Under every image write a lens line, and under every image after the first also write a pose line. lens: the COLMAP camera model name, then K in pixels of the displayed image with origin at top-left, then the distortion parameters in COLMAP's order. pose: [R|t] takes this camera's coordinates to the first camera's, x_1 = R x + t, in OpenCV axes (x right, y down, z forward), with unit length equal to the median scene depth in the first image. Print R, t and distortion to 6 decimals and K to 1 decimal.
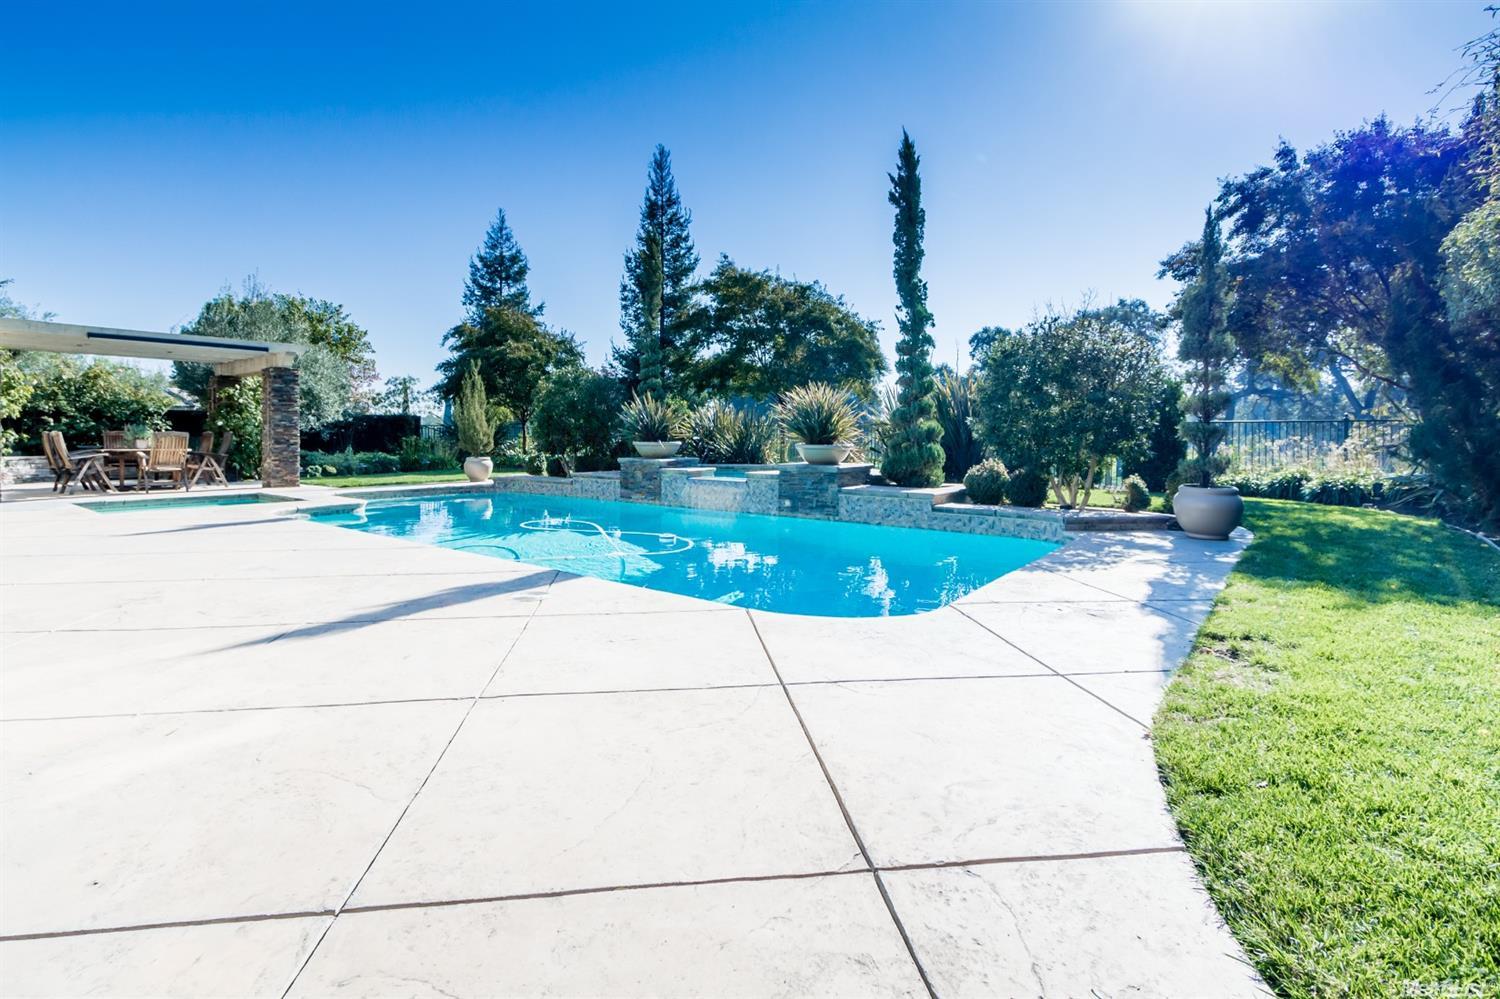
lens RADIAL K [[690.6, 0, 746.2], [0, 690.6, 456.2], [0, 0, 1]] dist [0.000739, -0.000708]
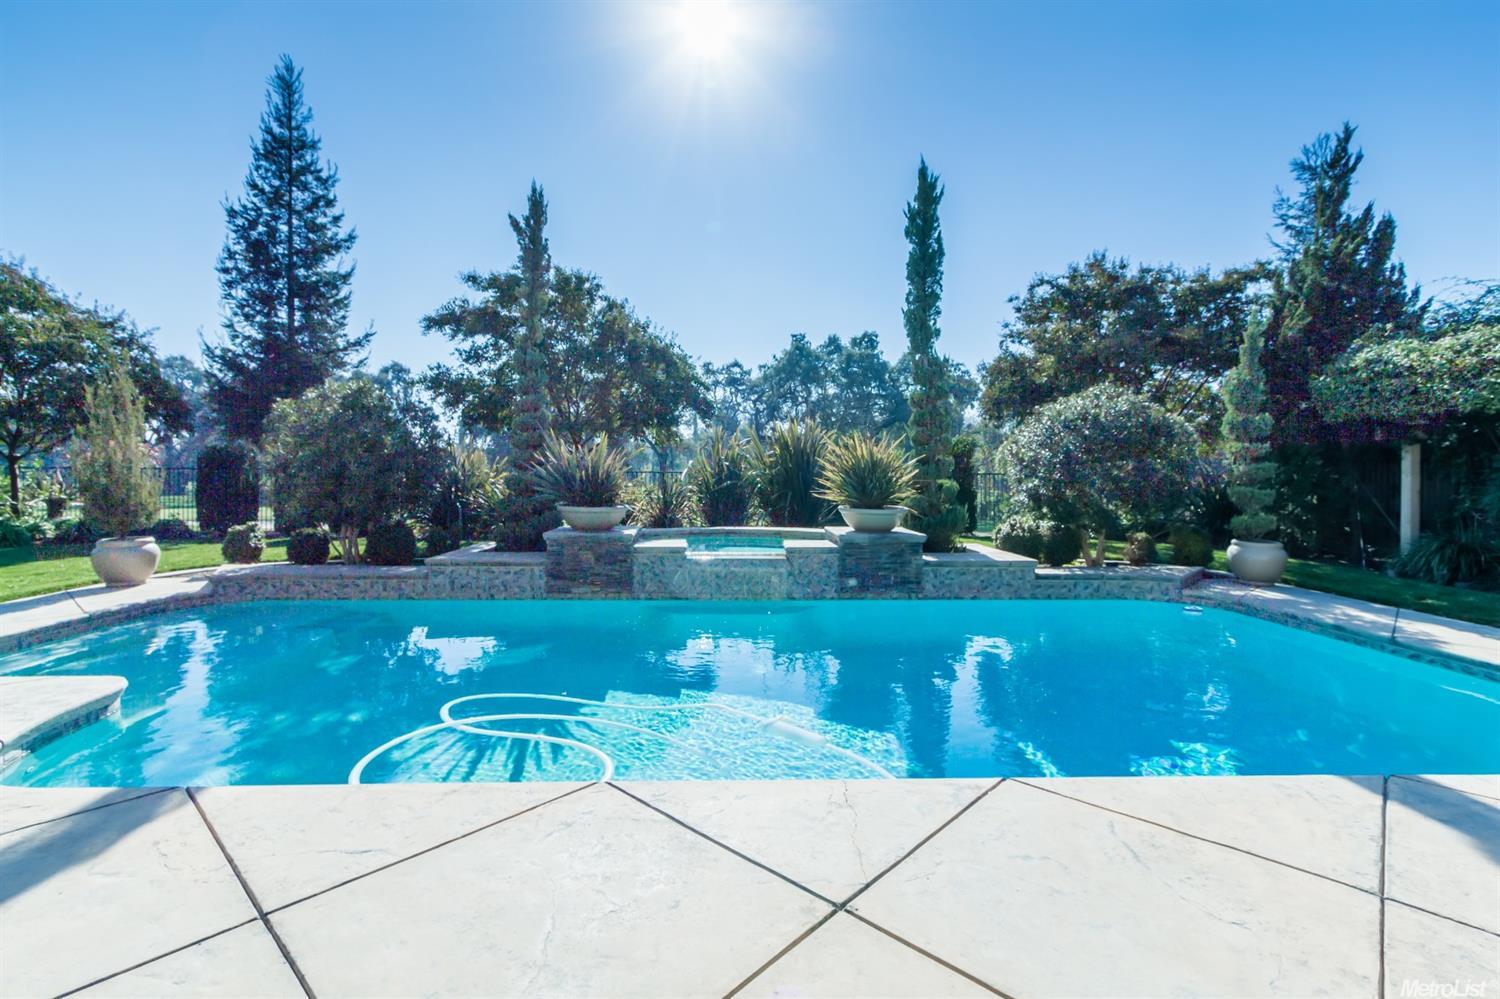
lens RADIAL K [[690.6, 0, 744.5], [0, 690.6, 485.4], [0, 0, 1]] dist [0.000739, -0.000708]
pose [[0.764358, -0.011155, 0.644695, -0.458607], [0.015039, 0.999887, -0.000530, -0.038234], [-0.644616, 0.010101, 0.764440, 0.387936]]
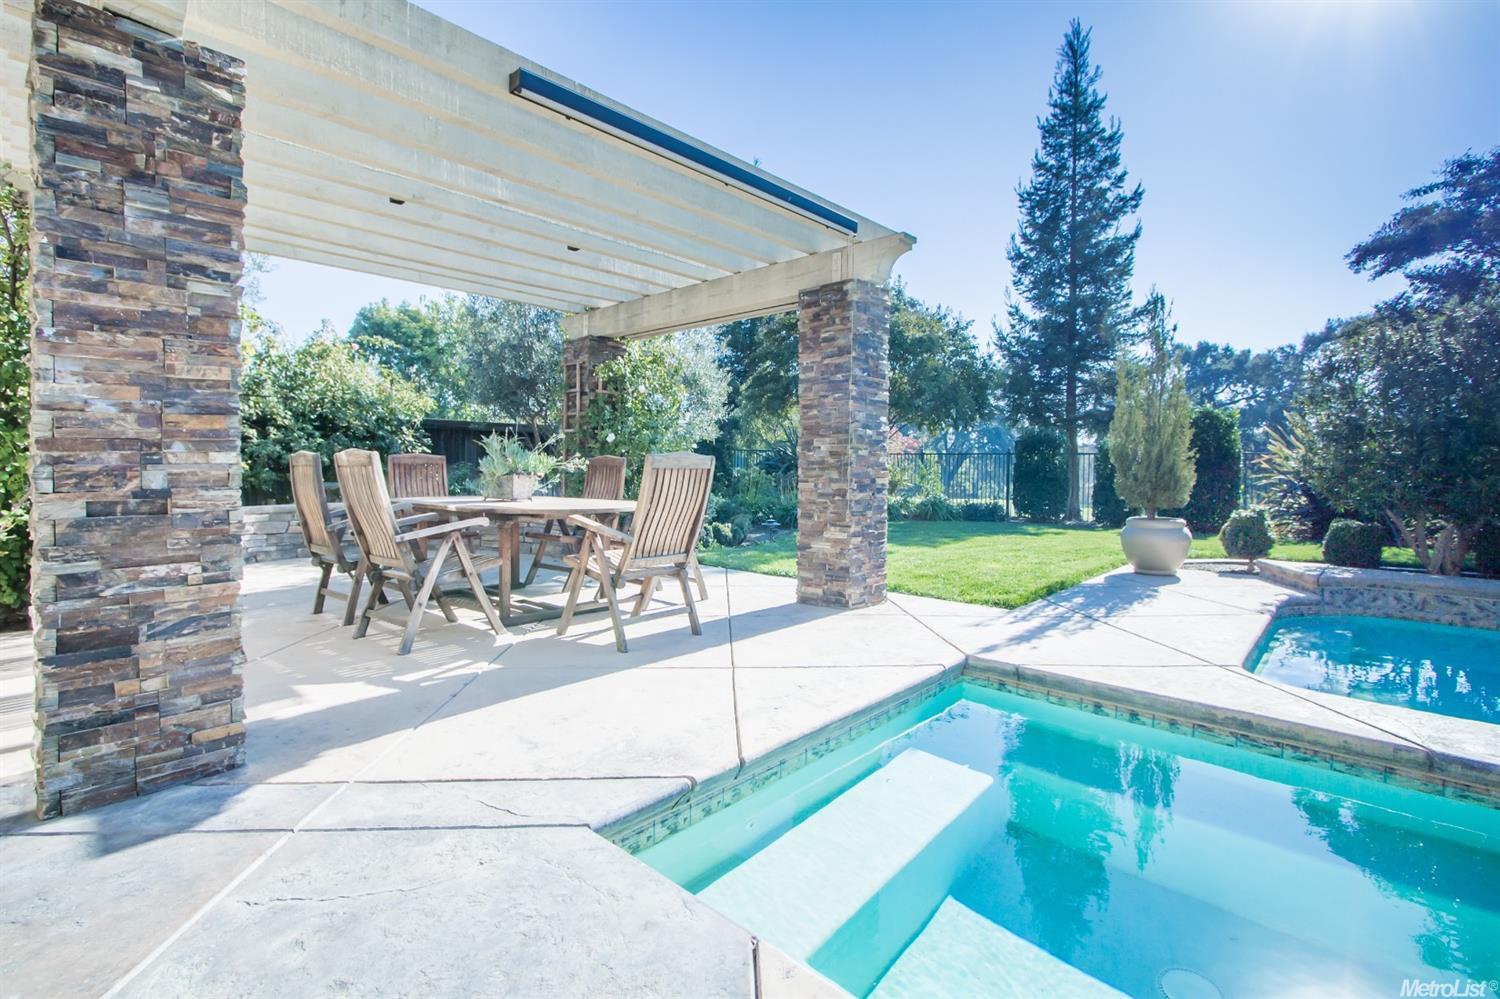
lens RADIAL K [[690.6, 0, 742.8], [0, 690.6, 473.6], [0, 0, 1]] dist [0.000739, -0.000708]
pose [[0.995189, 0.008113, -0.097641, -0.758155], [-0.009374, 0.999878, -0.012466, -0.023809], [0.097528, 0.013321, 0.995144, 0.669109]]
